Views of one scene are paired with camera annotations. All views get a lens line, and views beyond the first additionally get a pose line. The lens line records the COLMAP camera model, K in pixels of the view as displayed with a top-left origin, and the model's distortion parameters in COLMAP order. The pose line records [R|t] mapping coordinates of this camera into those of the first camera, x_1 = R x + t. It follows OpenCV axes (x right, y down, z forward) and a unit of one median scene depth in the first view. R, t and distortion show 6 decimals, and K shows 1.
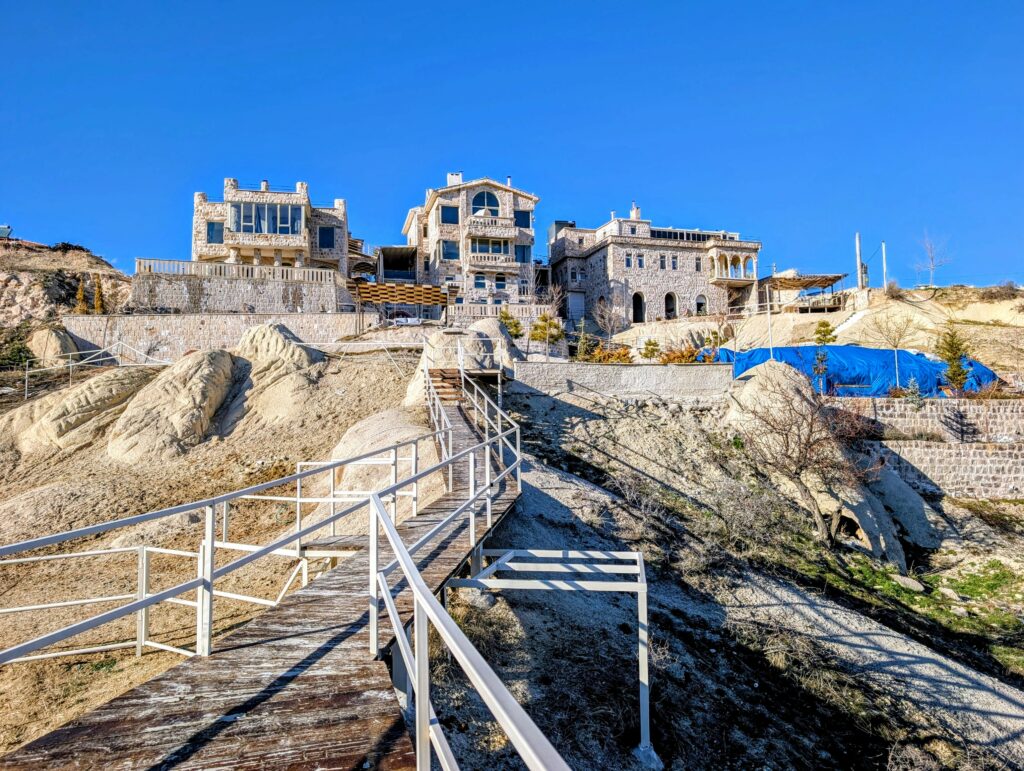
lens RADIAL K [[724.5, 0, 513.3], [0, 724.5, 385.4], [0, 0, 1]] dist [0.007361, -0.000403]
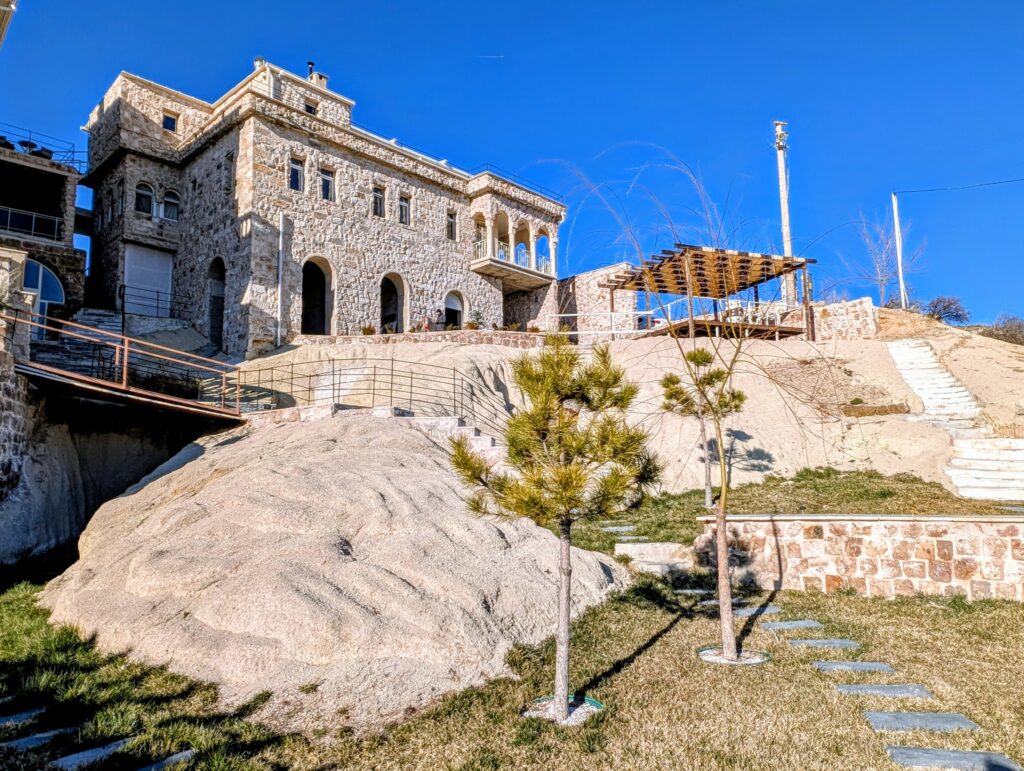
lens RADIAL K [[728.7, 0, 515.6], [0, 728.7, 386.5], [0, 0, 1]] dist [0.052602, 0.002268]
pose [[0.884825, 0.066669, 0.461128, 0.087831], [-0.033822, 0.996289, -0.079143, -0.031646], [-0.464694, 0.054431, 0.883797, 0.595456]]
